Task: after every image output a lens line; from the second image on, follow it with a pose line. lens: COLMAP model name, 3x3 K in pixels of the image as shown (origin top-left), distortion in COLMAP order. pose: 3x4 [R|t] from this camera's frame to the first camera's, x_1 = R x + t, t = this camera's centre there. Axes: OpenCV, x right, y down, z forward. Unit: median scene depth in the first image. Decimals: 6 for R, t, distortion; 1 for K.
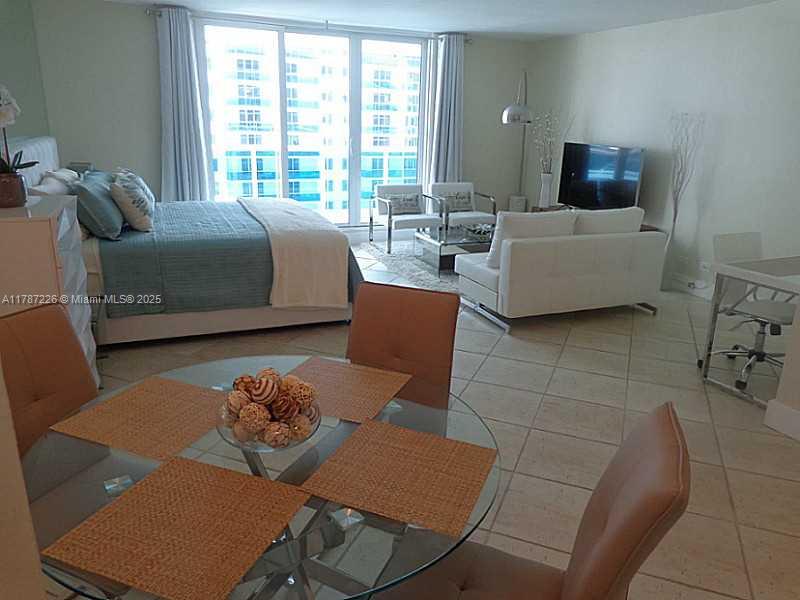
lens RADIAL K [[586.7, 0, 399.0], [0, 586.7, 300.1], [0, 0, 1]] dist [-0.010741, 0.008559]
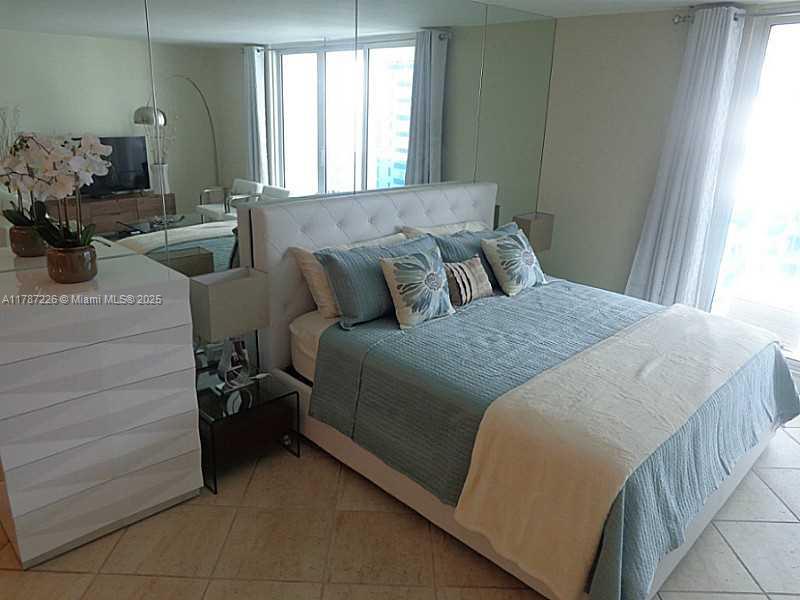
lens RADIAL K [[586.7, 0, 399.0], [0, 586.7, 300.1], [0, 0, 1]] dist [-0.010741, 0.008559]
pose [[0.373067, 0.272099, -0.887008, 0.134027], [-0.294630, 0.941288, 0.164832, -0.163872], [0.879781, 0.199846, 0.431332, 0.400732]]
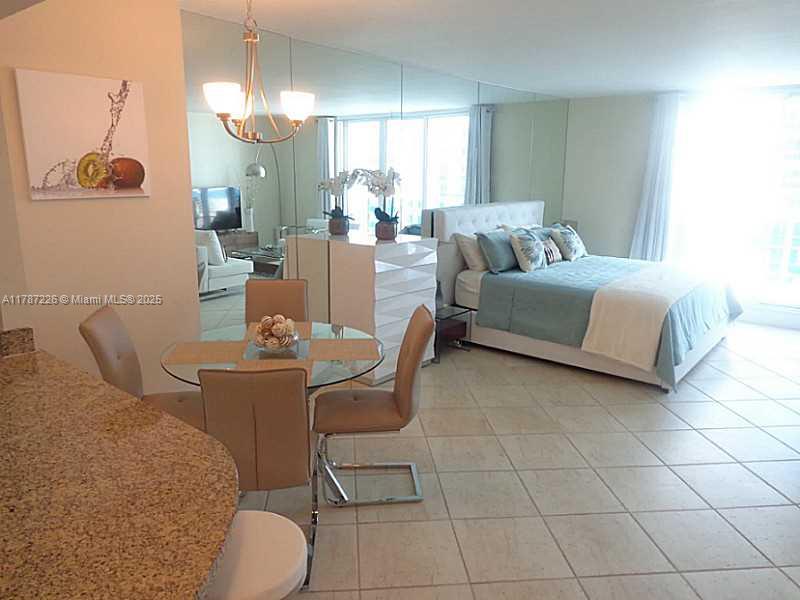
lens RADIAL K [[586.7, 0, 399.0], [0, 586.7, 300.1], [0, 0, 1]] dist [-0.010741, 0.008559]
pose [[0.454864, 0.167469, -0.874673, 0.373566], [-0.252689, 0.966064, 0.053559, -0.032518], [0.853959, 0.196658, 0.481745, 0.071614]]
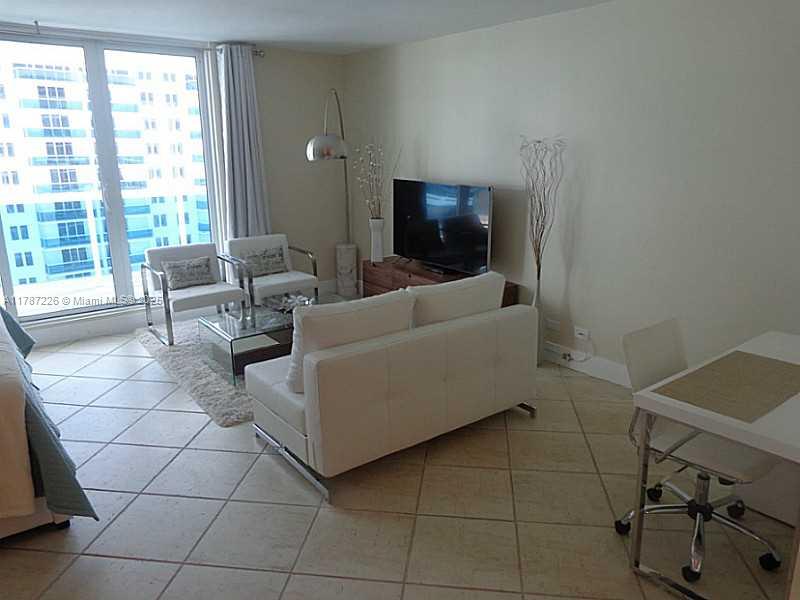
lens RADIAL K [[586.7, 0, 399.0], [0, 586.7, 300.1], [0, 0, 1]] dist [-0.010741, 0.008559]
pose [[0.966207, -0.096441, 0.239048, 0.084770], [0.105222, 0.994154, -0.024215, -0.086784], [-0.235315, 0.048550, 0.970706, 0.238075]]
